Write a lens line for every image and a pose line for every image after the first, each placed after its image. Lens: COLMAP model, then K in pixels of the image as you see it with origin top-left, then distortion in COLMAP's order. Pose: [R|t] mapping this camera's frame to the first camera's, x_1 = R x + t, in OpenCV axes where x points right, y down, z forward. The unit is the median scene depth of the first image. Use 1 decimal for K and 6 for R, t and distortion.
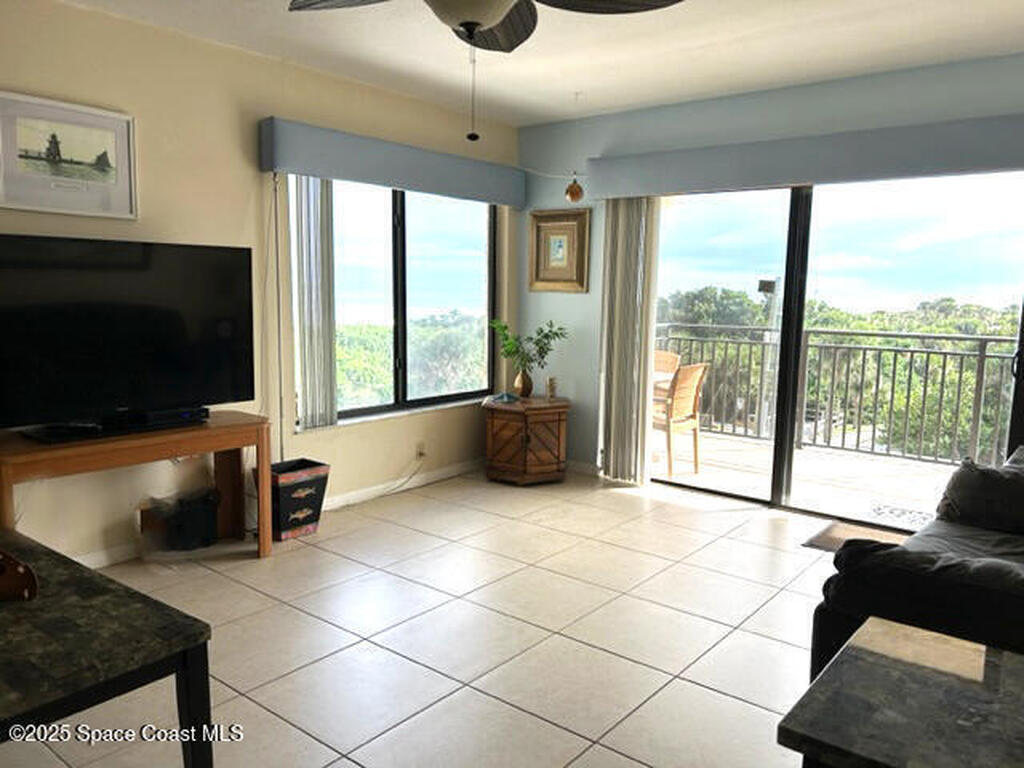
lens RADIAL K [[777.4, 0, 511.8], [0, 777.4, 385.2], [0, 0, 1]] dist [0.046752, -0.015673]
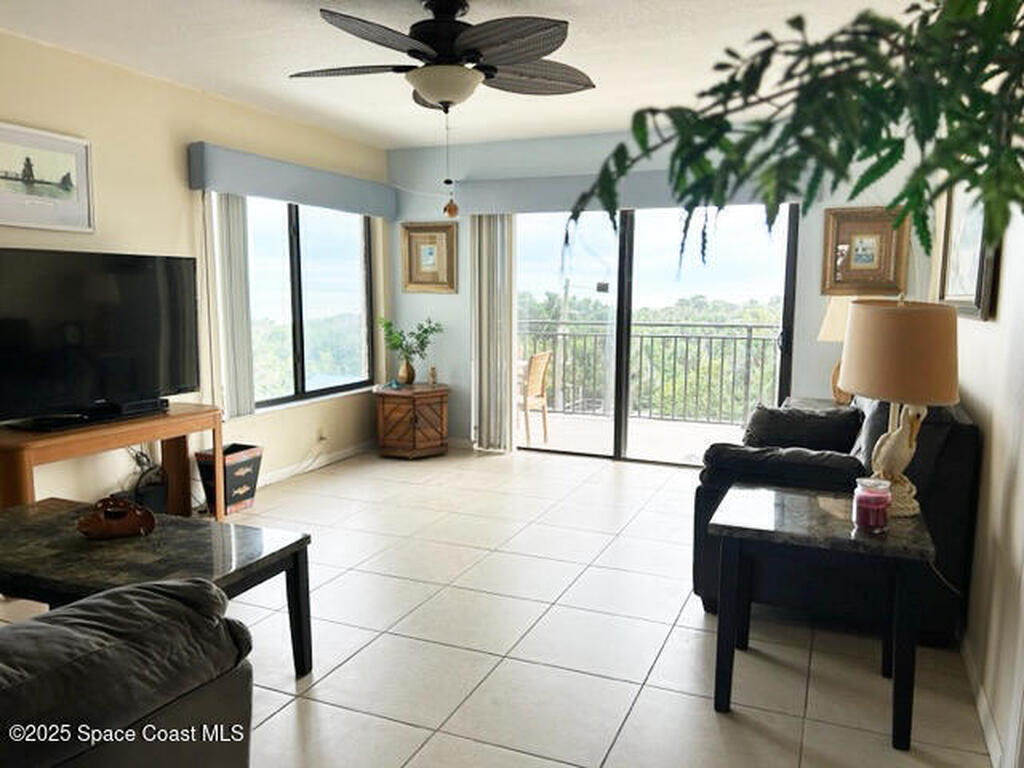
lens RADIAL K [[777.4, 0, 512.8], [0, 777.4, 387.6], [0, 0, 1]] dist [0.046752, -0.015673]
pose [[0.963388, -0.044063, 0.264464, -0.149615], [0.043396, 0.999023, 0.008367, 0.018339], [-0.264575, 0.003416, 0.964359, -0.169610]]
